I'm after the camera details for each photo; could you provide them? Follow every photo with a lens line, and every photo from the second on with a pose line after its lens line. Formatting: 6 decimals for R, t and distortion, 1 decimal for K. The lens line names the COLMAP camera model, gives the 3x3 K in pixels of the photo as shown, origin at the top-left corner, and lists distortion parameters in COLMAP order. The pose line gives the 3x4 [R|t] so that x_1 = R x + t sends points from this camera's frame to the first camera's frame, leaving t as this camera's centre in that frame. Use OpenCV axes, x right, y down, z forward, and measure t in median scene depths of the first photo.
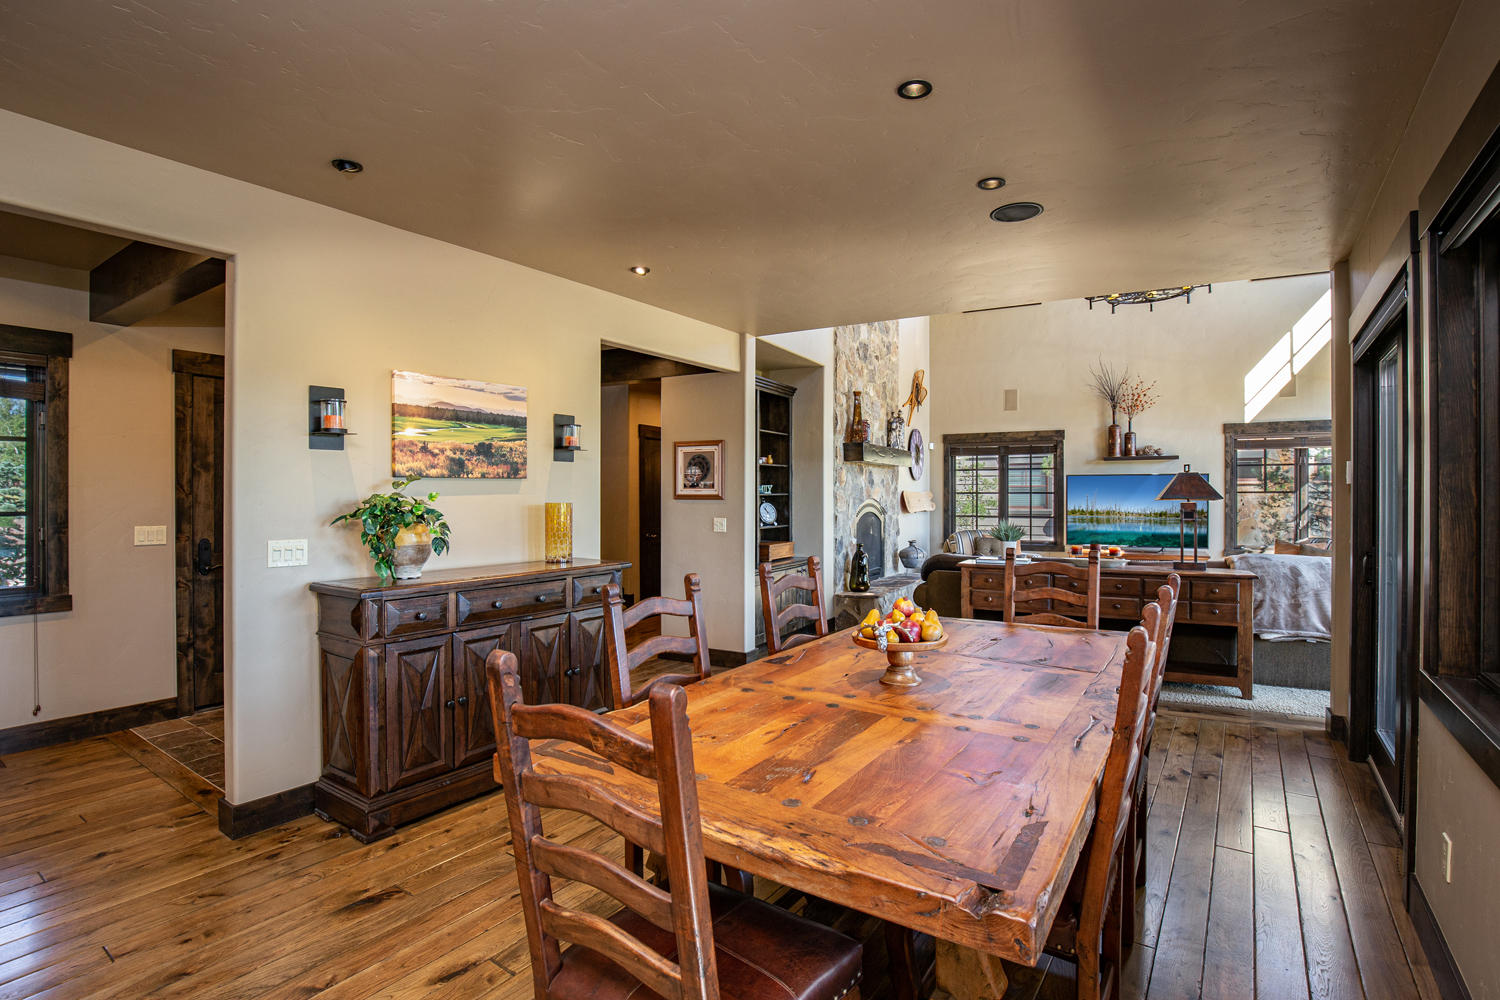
lens RADIAL K [[692.4, 0, 748.0], [0, 692.4, 497.8], [0, 0, 1]] dist [-0.027803, 0.002835]
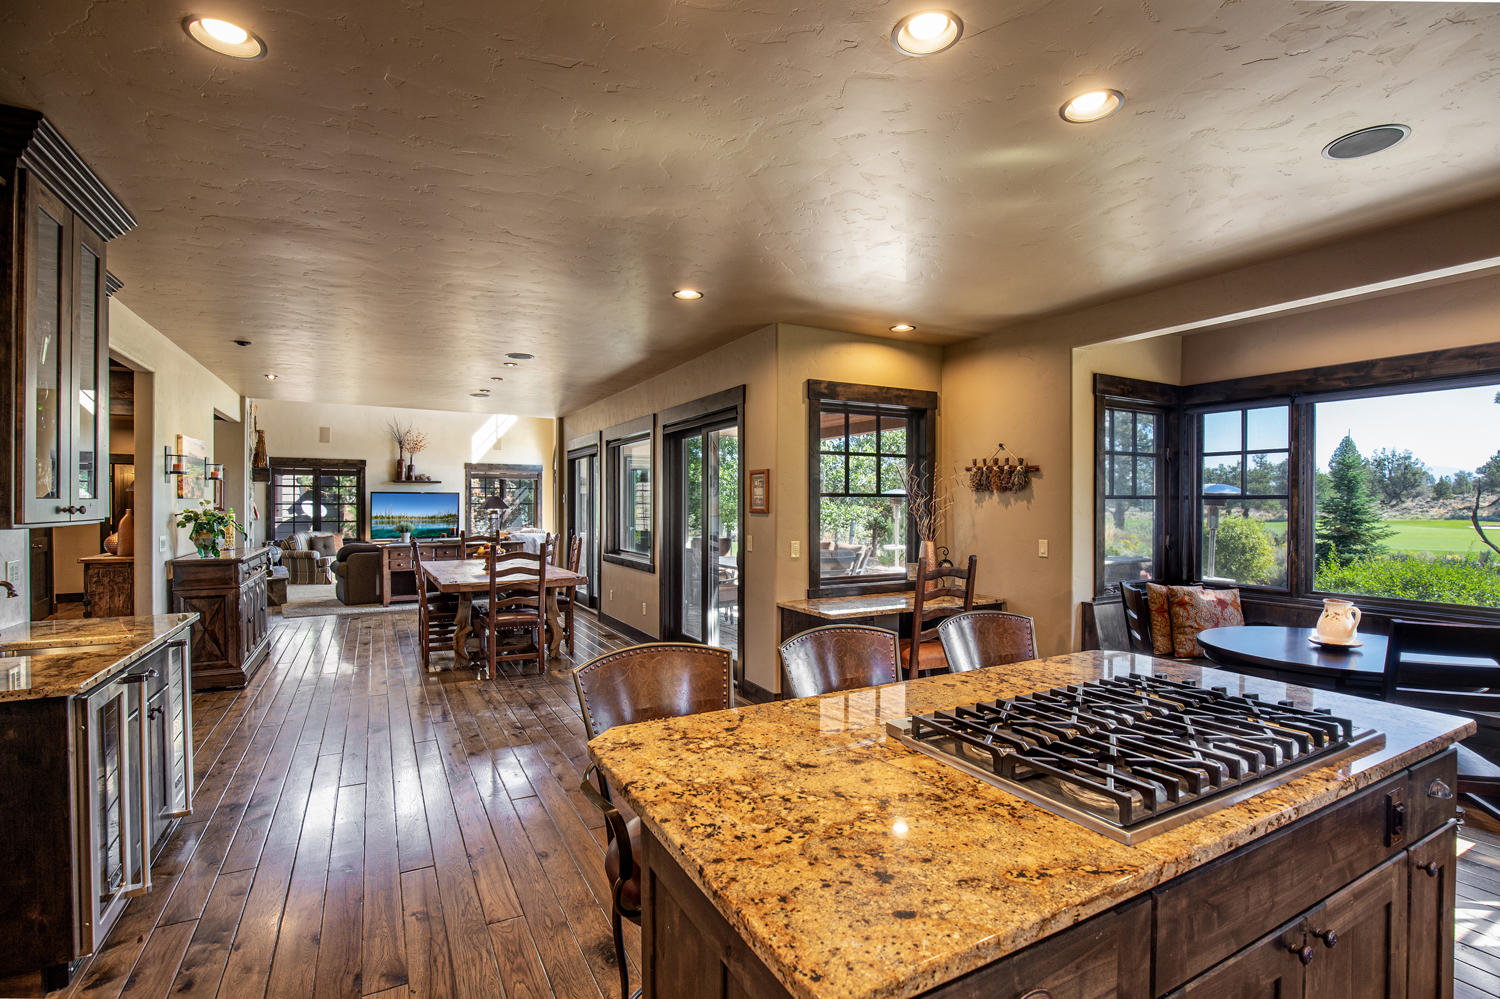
lens RADIAL K [[692.4, 0, 735.9], [0, 692.4, 504.2], [0, 0, 1]] dist [-0.027803, 0.002835]
pose [[0.447297, -0.000485, 0.894385, -0.496903], [0.002361, 0.999997, -0.000638, -0.004601], [-0.894382, 0.002397, 0.447297, -0.337308]]
